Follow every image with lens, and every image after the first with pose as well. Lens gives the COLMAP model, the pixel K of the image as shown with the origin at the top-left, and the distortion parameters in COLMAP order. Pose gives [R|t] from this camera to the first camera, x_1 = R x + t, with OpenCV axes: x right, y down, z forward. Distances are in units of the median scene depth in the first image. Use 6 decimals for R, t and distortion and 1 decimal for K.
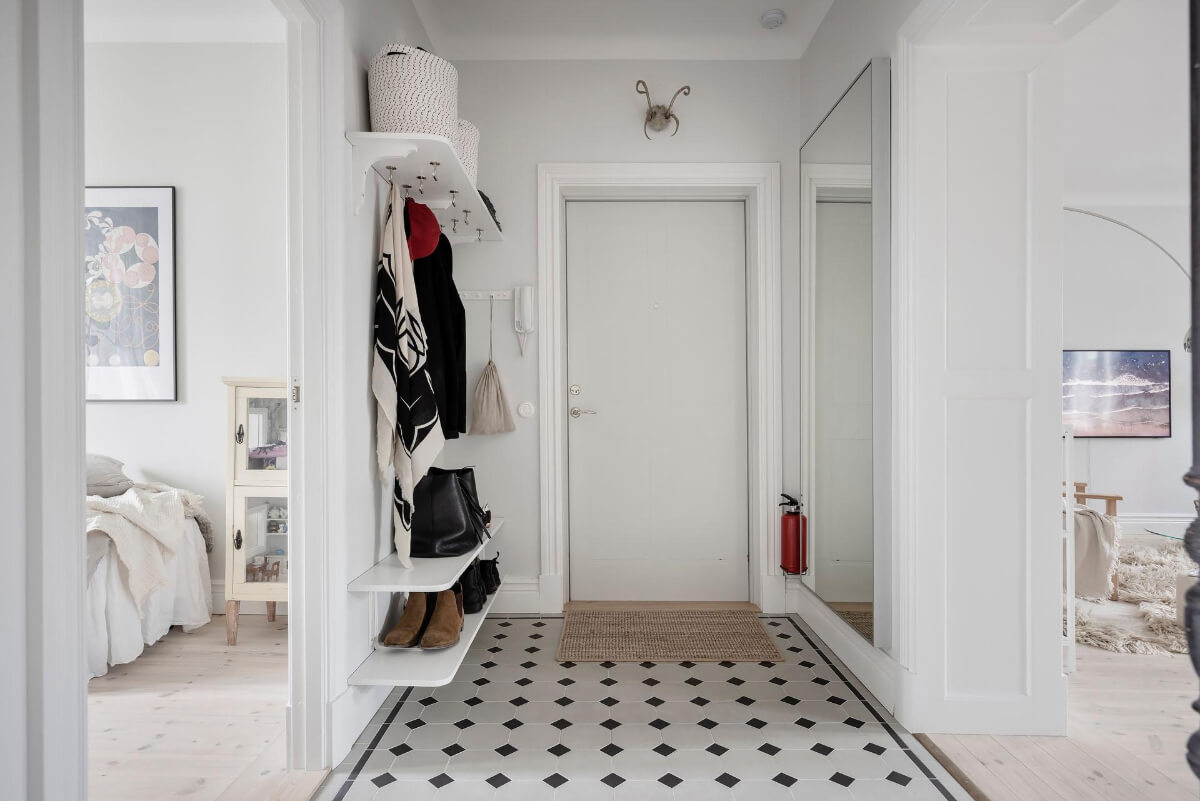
lens RADIAL K [[658.3, 0, 600.5], [0, 658.3, 391.1], [0, 0, 1]] dist [0.002461, 0.000424]
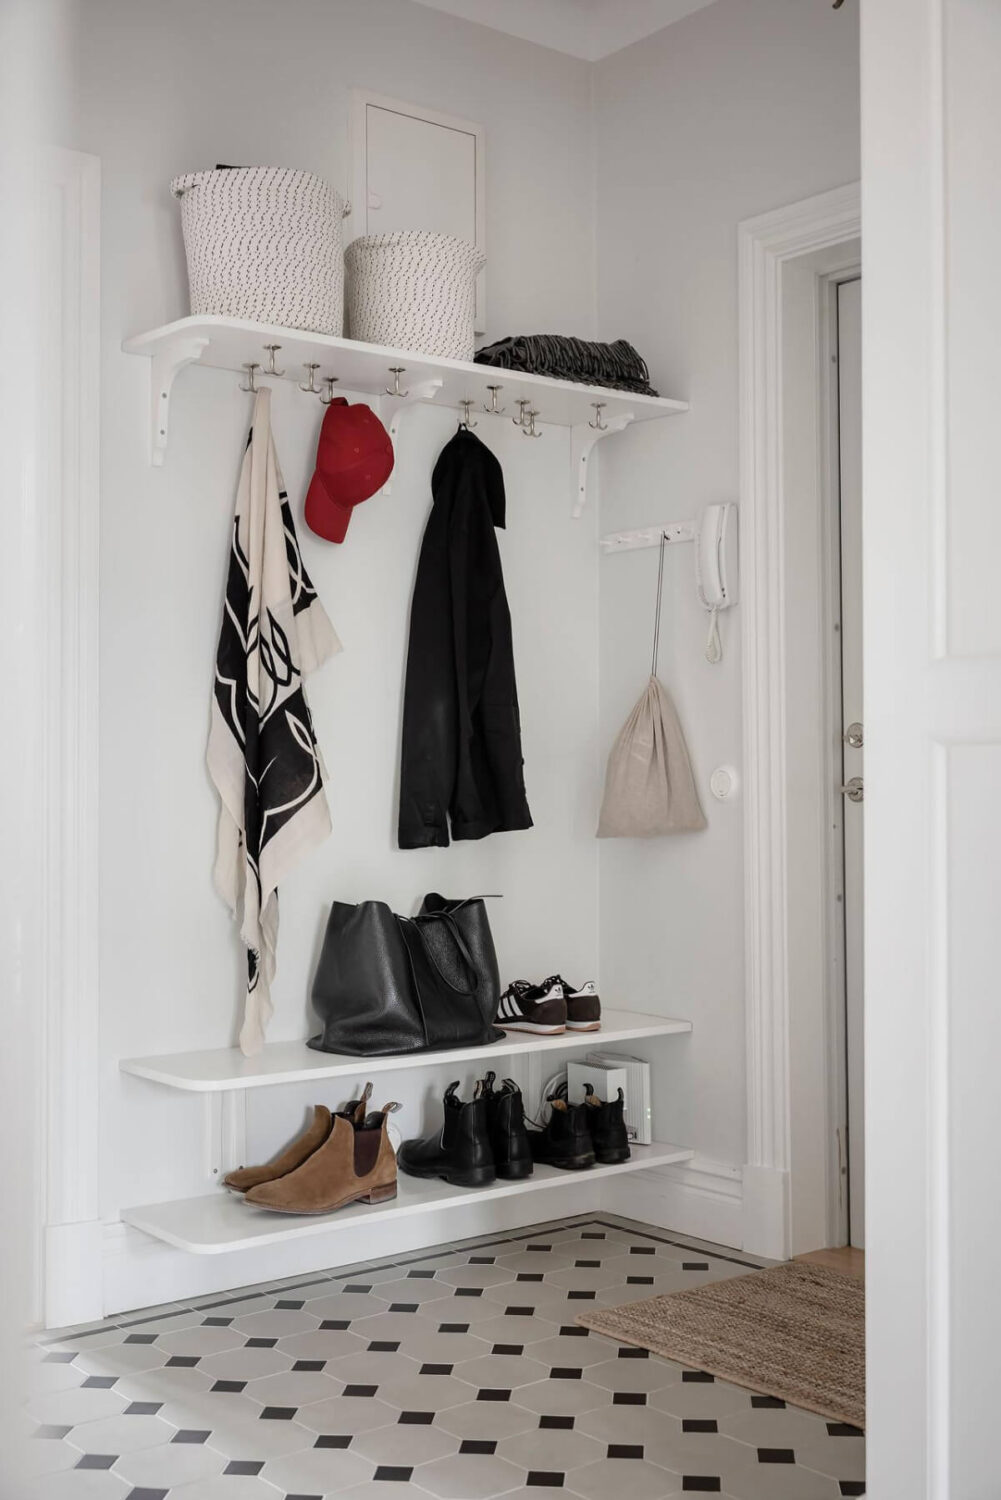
lens RADIAL K [[1741.7, 0, 500.3], [0, 1741.7, 710.6], [0, 0, 1]] dist [0.012396, 0.002742]
pose [[0.621054, -0.033177, -0.783065, 1.017232], [0.019866, 0.999449, -0.026590, 0.010552], [0.783516, 0.000958, 0.621371, 0.218665]]
